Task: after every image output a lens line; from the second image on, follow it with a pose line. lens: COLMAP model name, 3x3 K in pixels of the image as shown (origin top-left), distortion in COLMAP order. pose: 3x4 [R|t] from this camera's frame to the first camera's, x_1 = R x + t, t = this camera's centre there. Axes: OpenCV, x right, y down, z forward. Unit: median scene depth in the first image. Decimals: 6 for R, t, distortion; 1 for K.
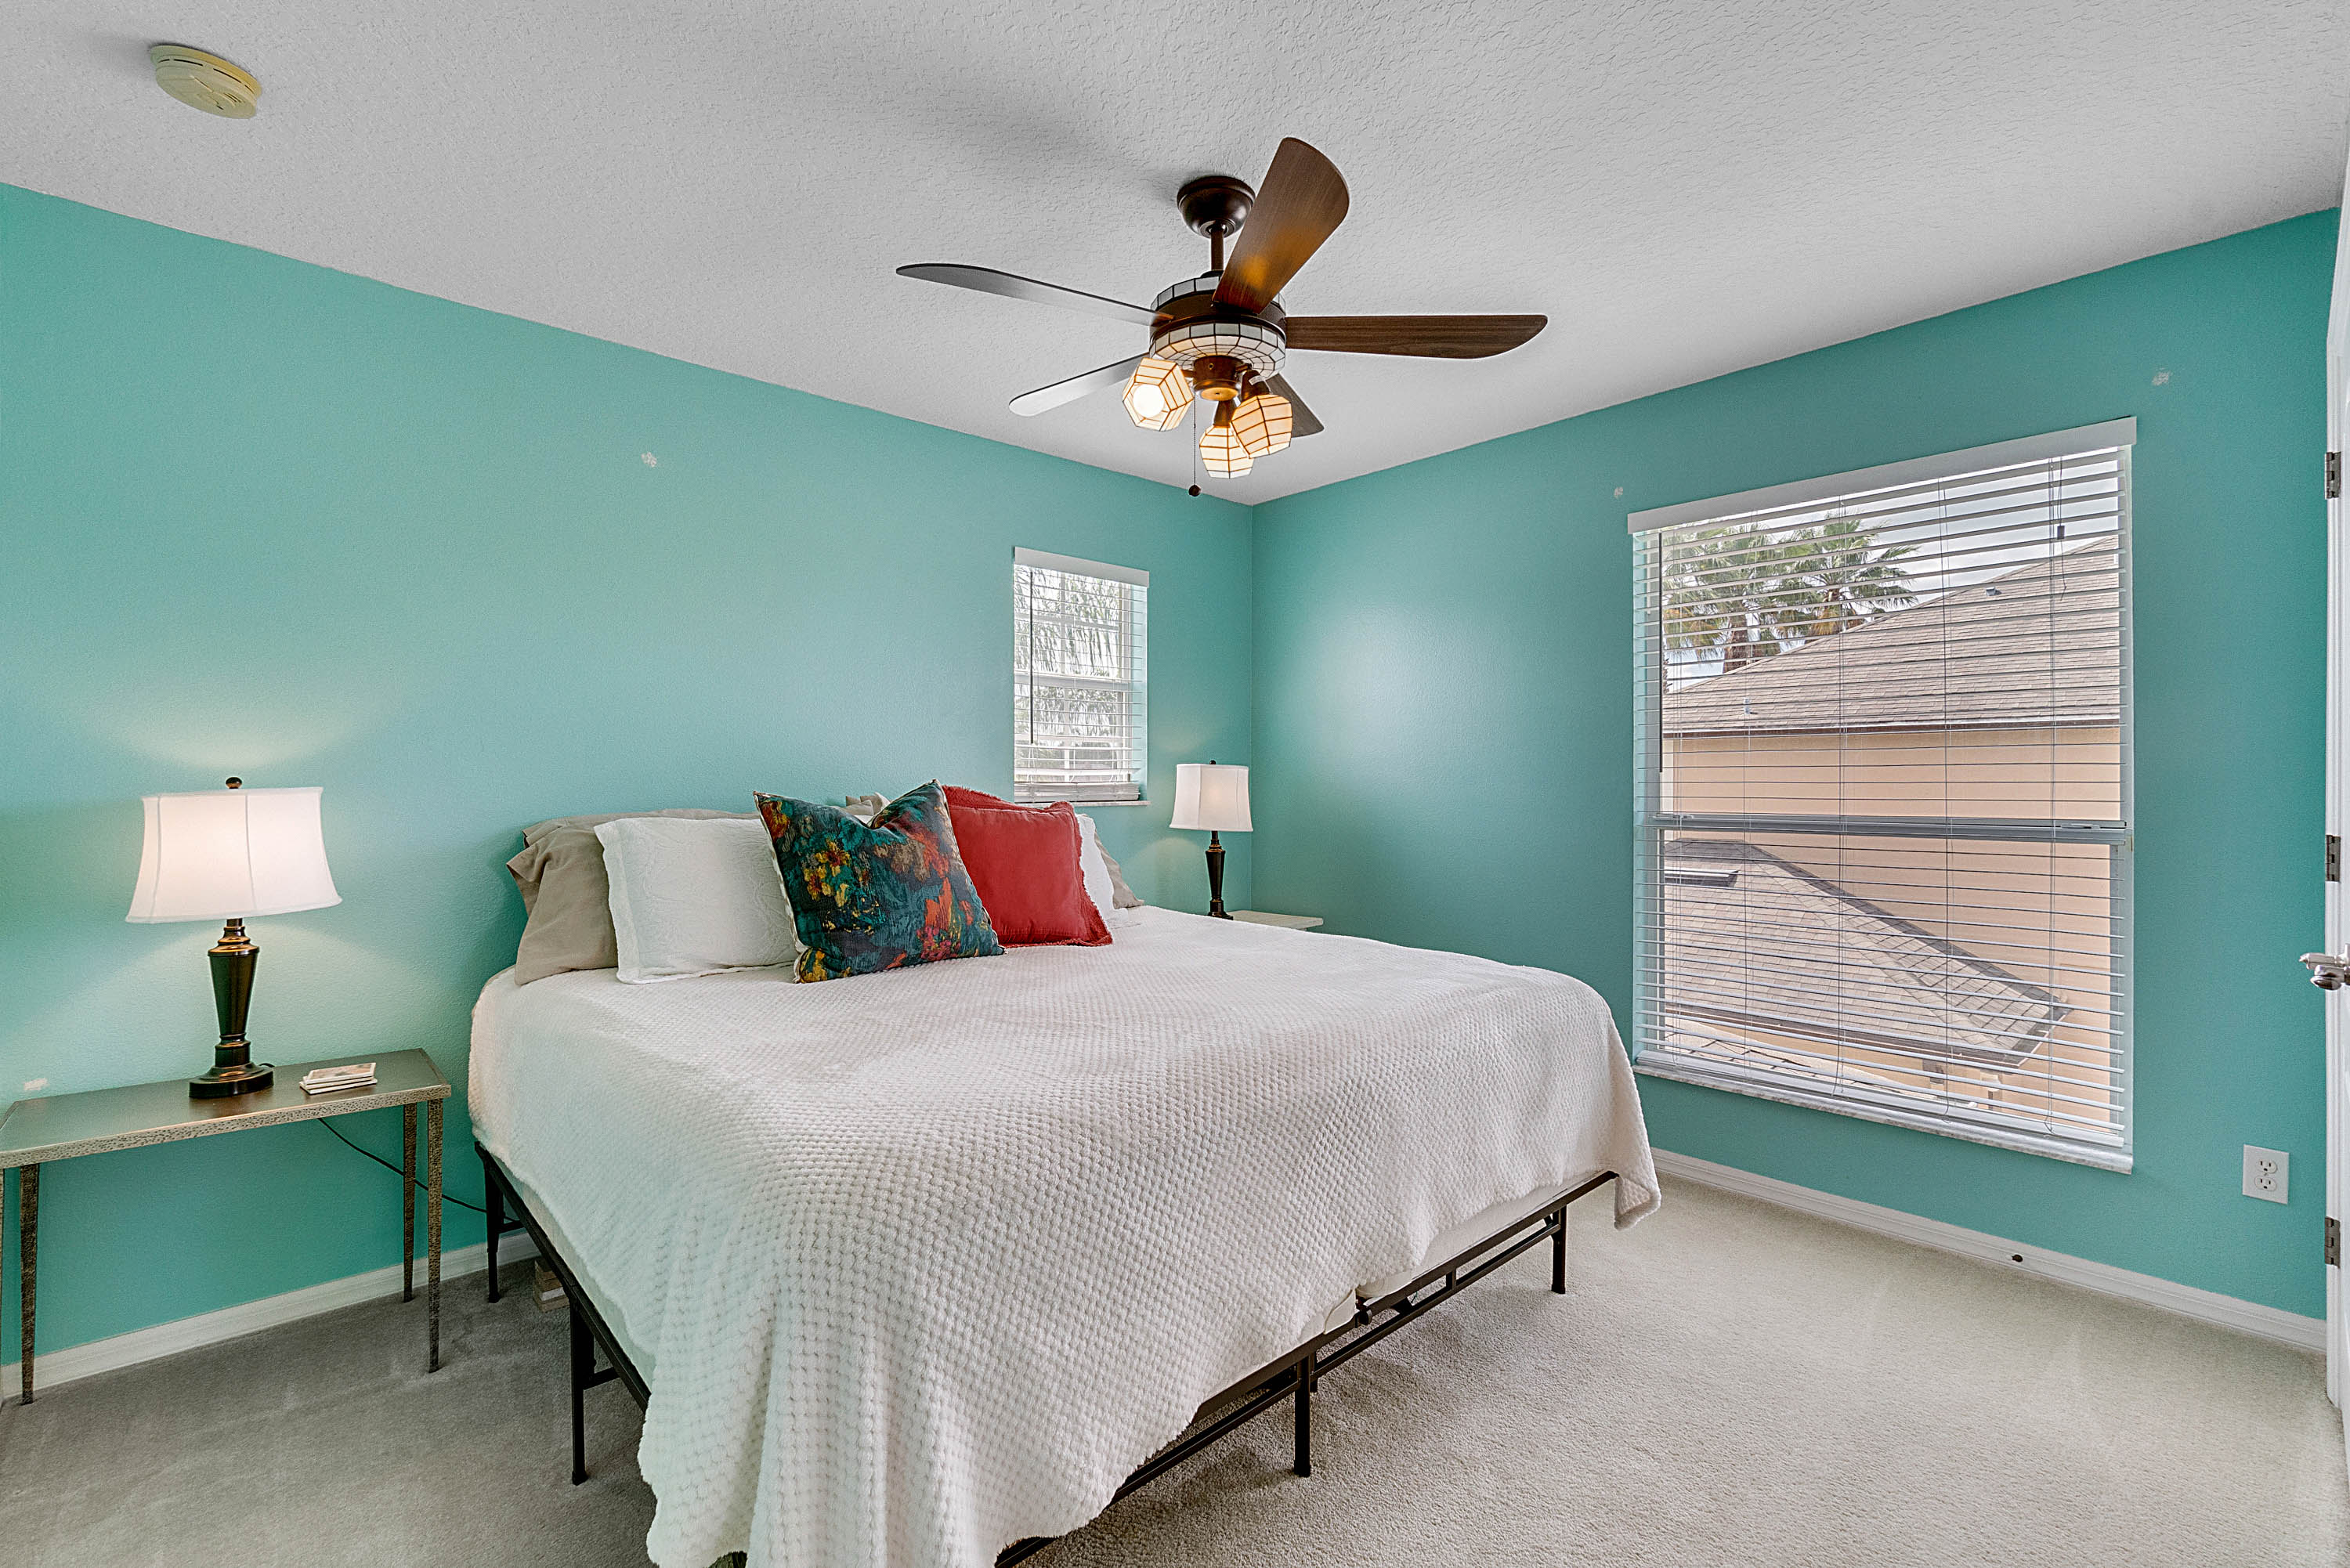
lens RADIAL K [[999.8, 0, 1172.4], [0, 999.8, 775.4], [0, 0, 1]] dist [-0.010727, 0.000408]
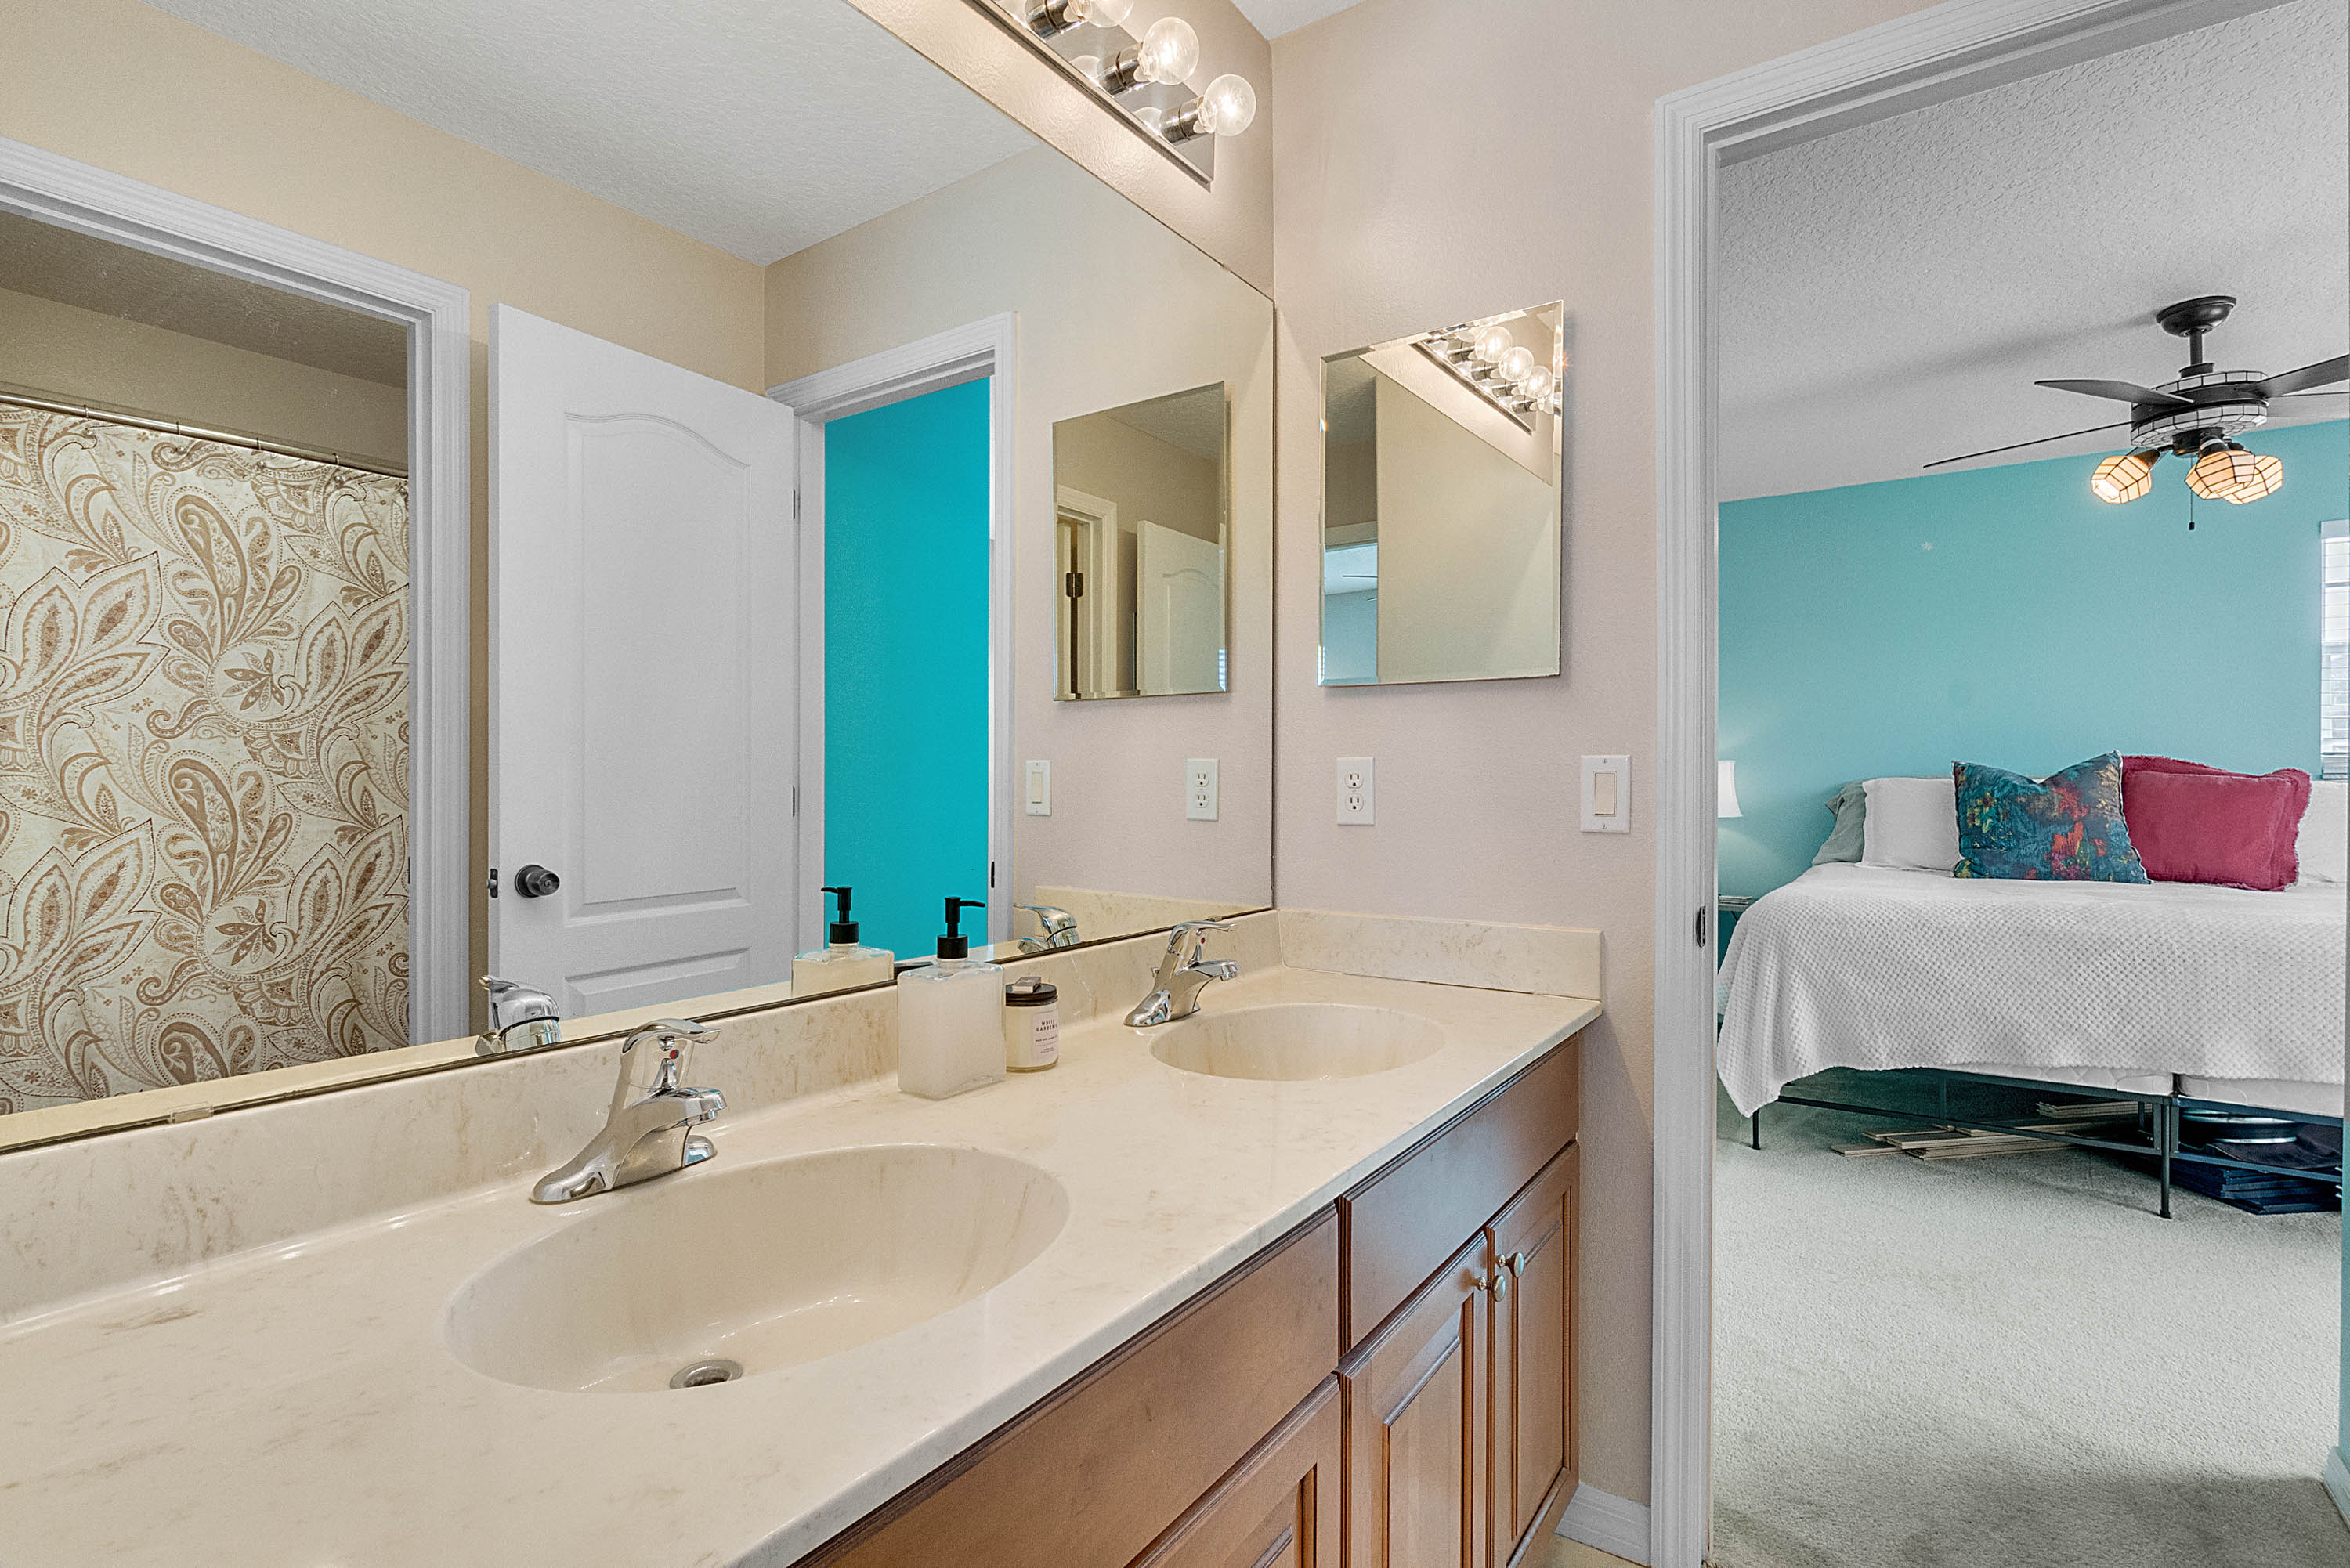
lens RADIAL K [[999.8, 0, 1172.4], [0, 999.8, 775.4], [0, 0, 1]] dist [-0.010727, 0.000408]
pose [[0.169180, -0.001554, -0.985584, 0.949806], [0.004574, 0.999989, -0.000791, 0.036856], [0.985575, -0.004374, 0.169185, -0.486023]]
